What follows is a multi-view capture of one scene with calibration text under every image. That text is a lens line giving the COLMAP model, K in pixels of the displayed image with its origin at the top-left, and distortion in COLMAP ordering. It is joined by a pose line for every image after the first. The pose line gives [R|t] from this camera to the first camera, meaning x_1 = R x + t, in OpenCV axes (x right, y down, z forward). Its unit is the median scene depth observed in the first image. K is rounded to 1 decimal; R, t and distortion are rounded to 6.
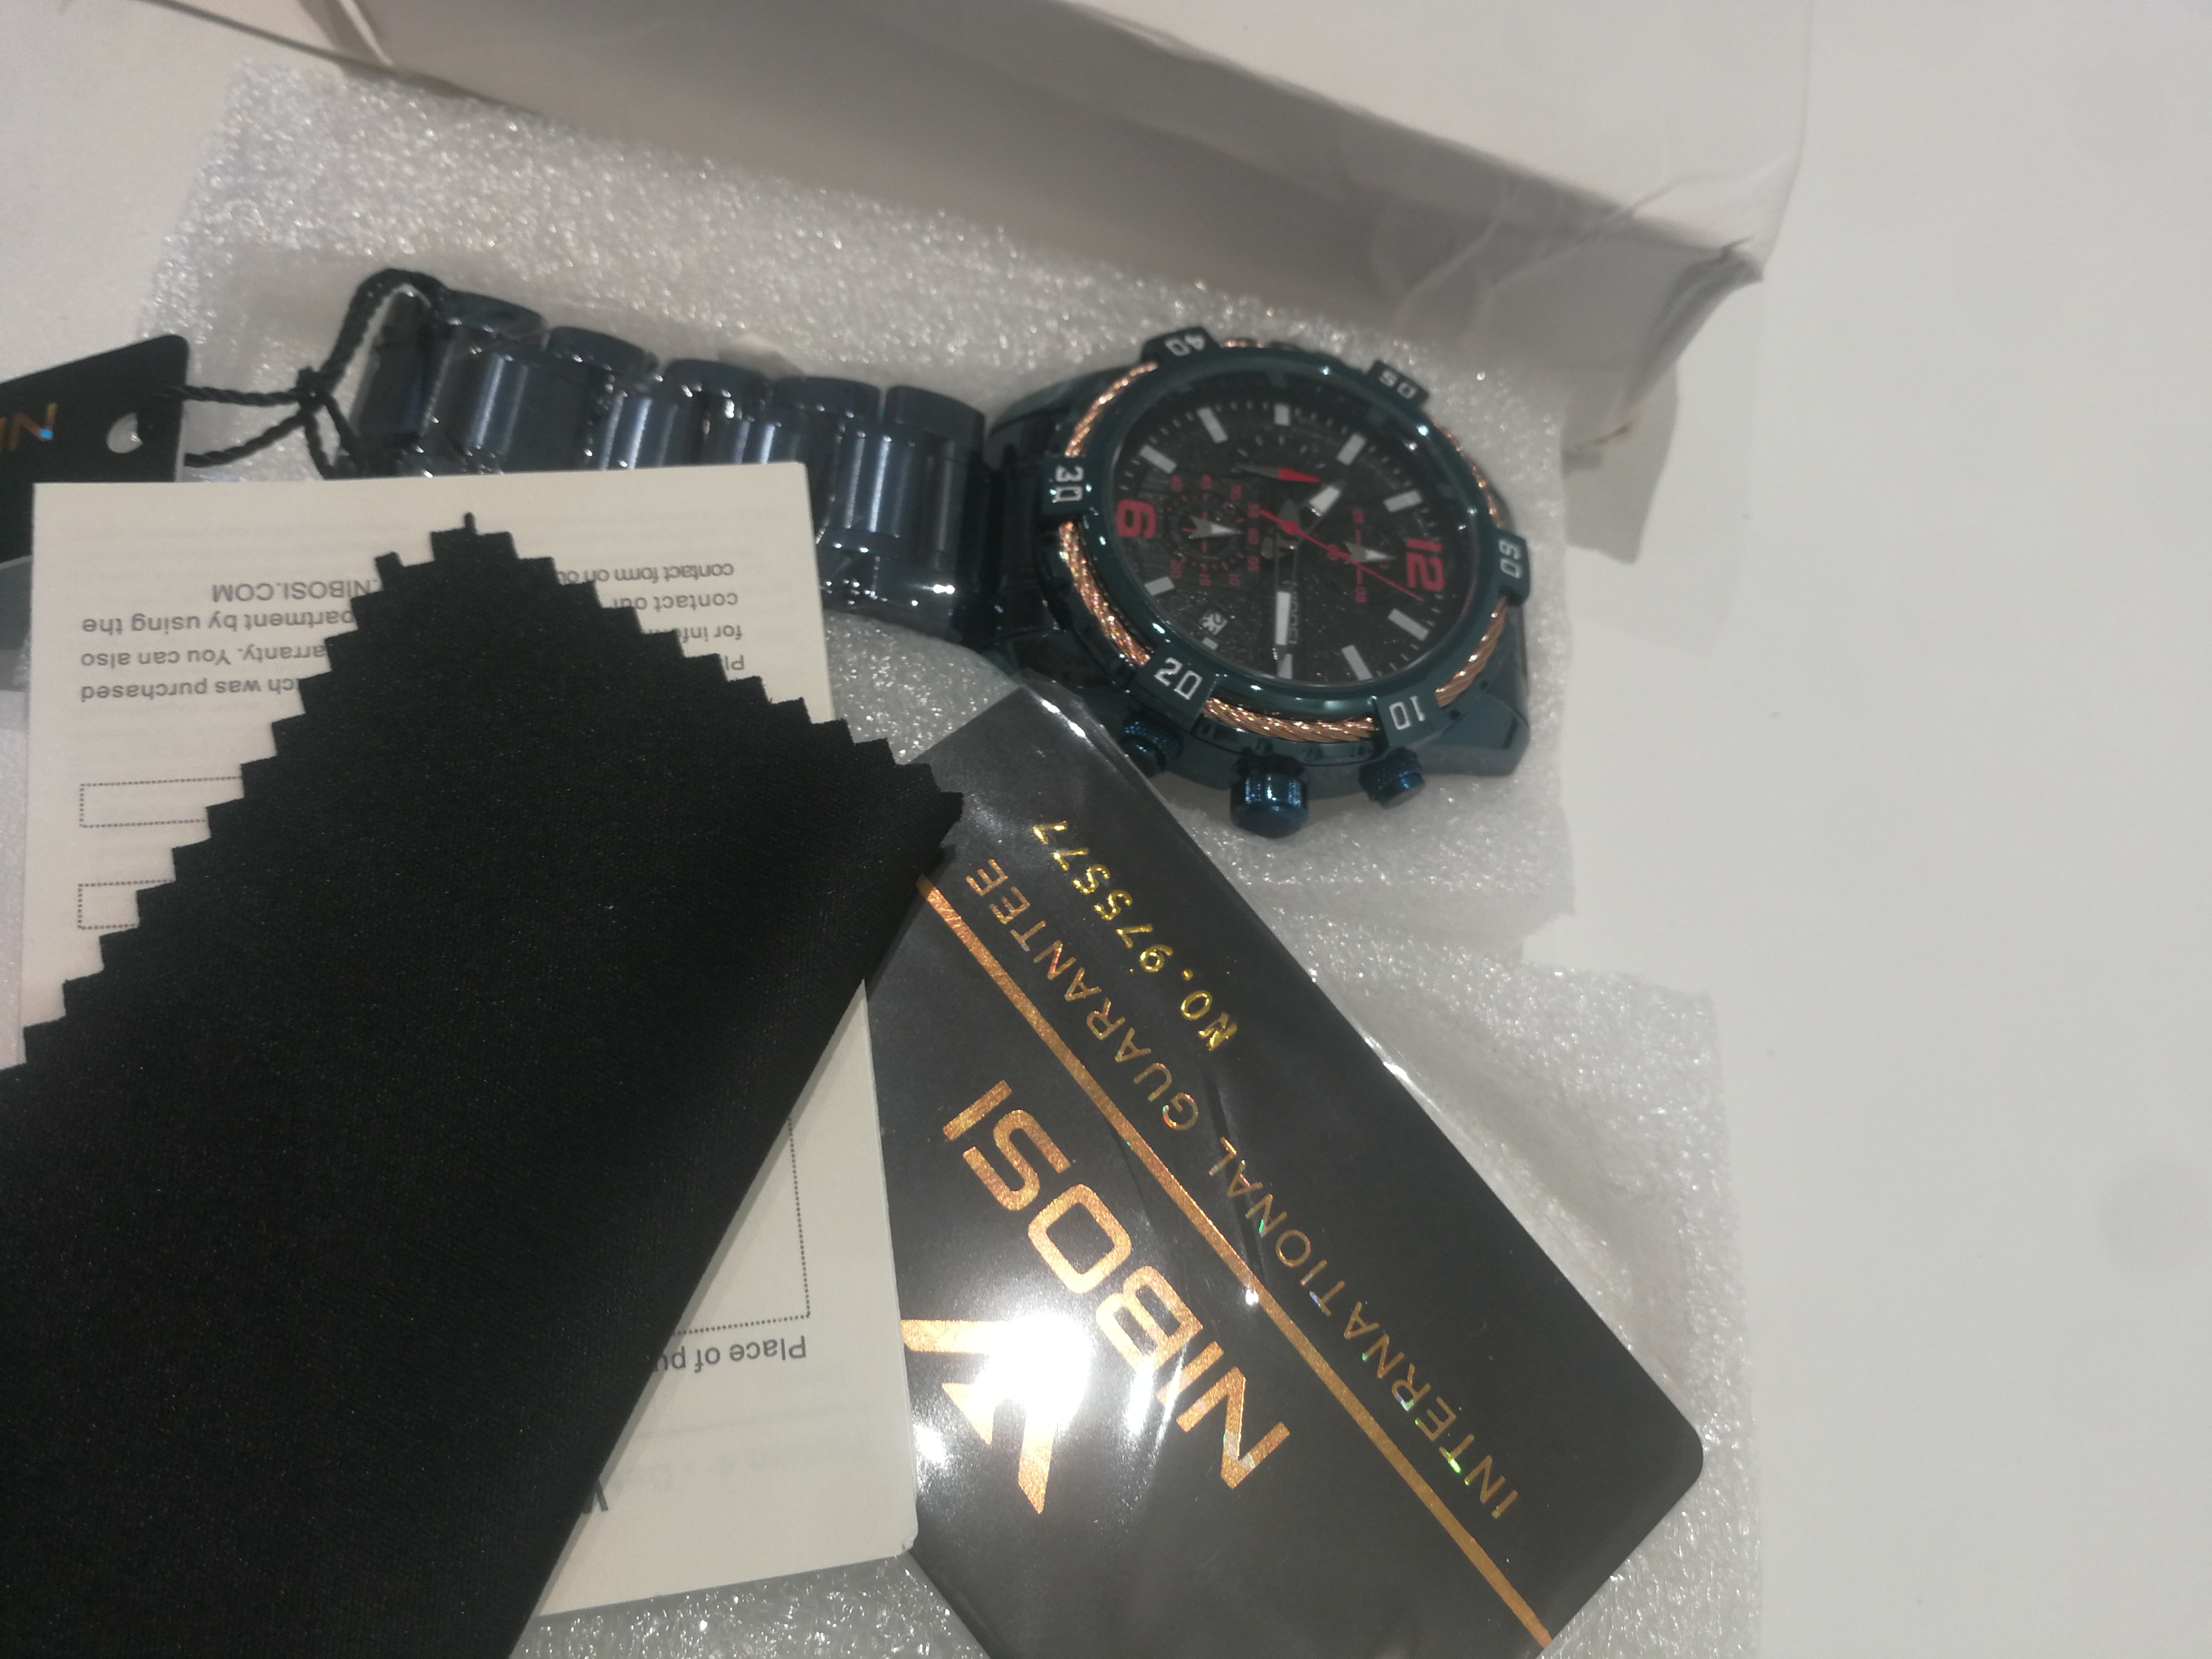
lens RADIAL K [[1966.1, 0, 1106.0], [0, 1966.1, 829.5], [0, 0, 1]] dist [0.060285, -0.419287]
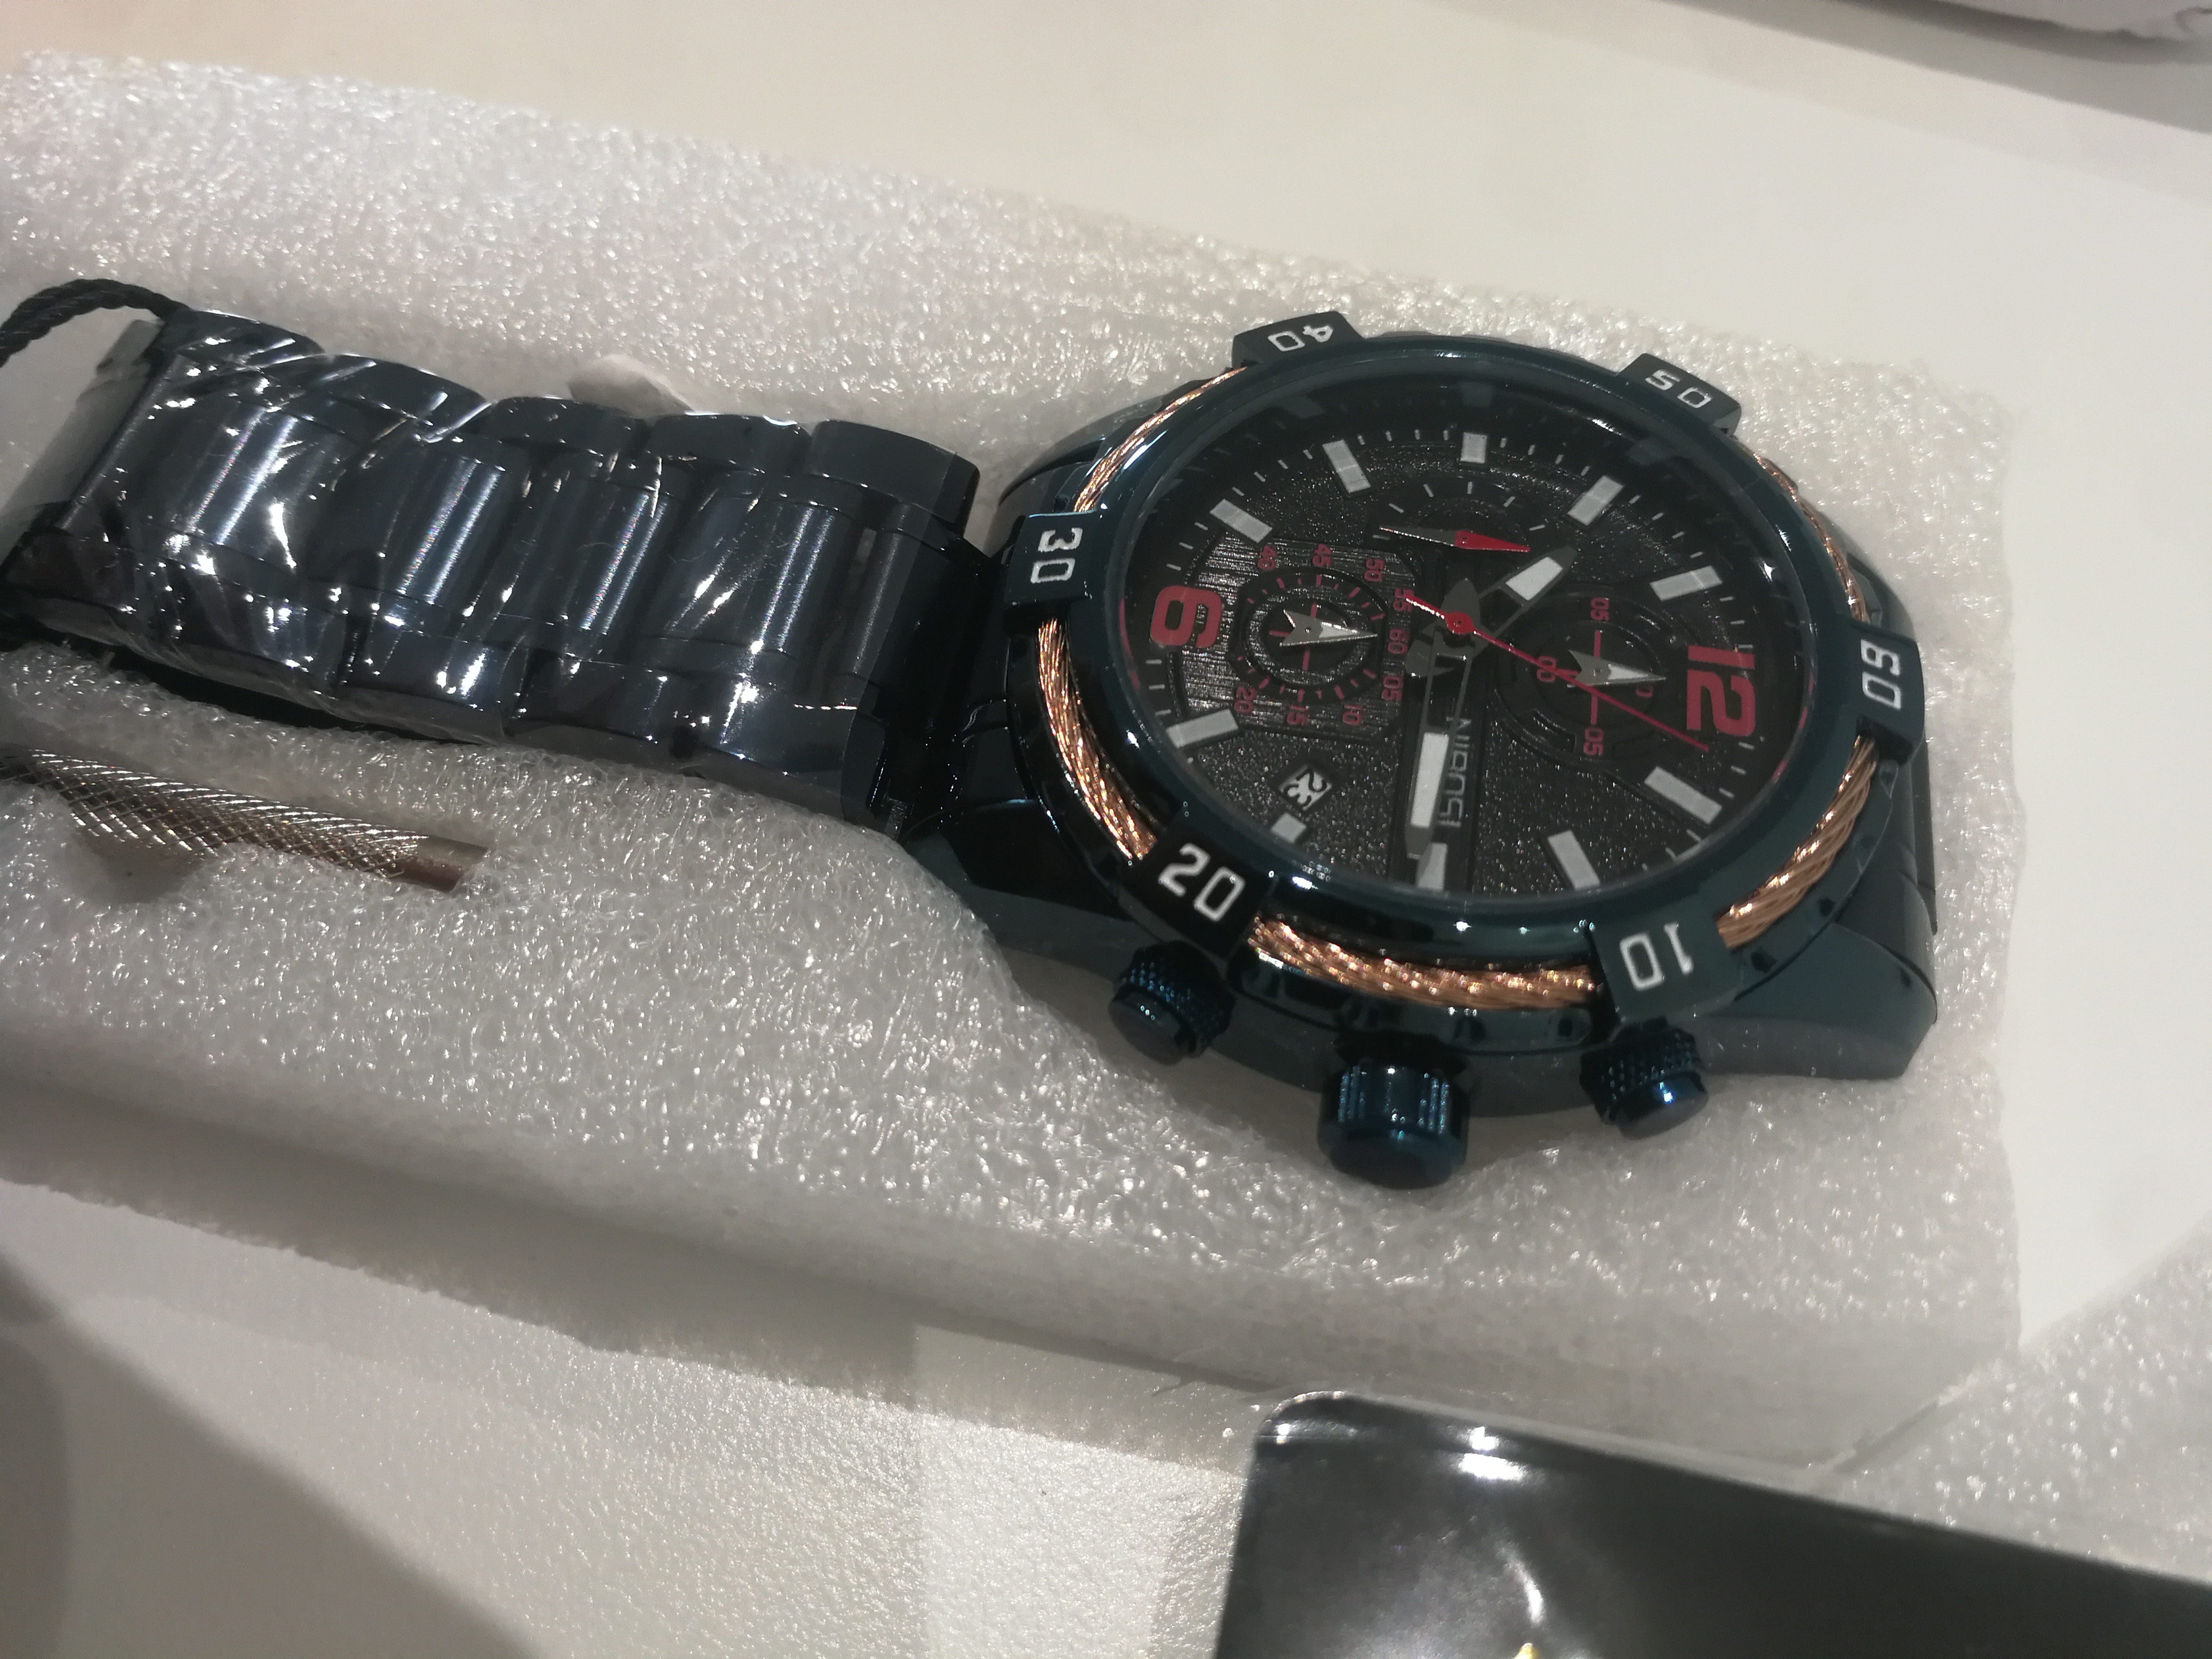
lens RADIAL K [[1933.4, 0, 1106.0], [0, 1933.4, 829.5], [0, 0, 1]] dist [-0.055352, 0.077314]
pose [[0.964490, -0.000930, -0.264118, 0.141405], [-0.033115, 0.991677, -0.124423, -0.023705], [0.262035, 0.128751, 0.956431, 0.456414]]
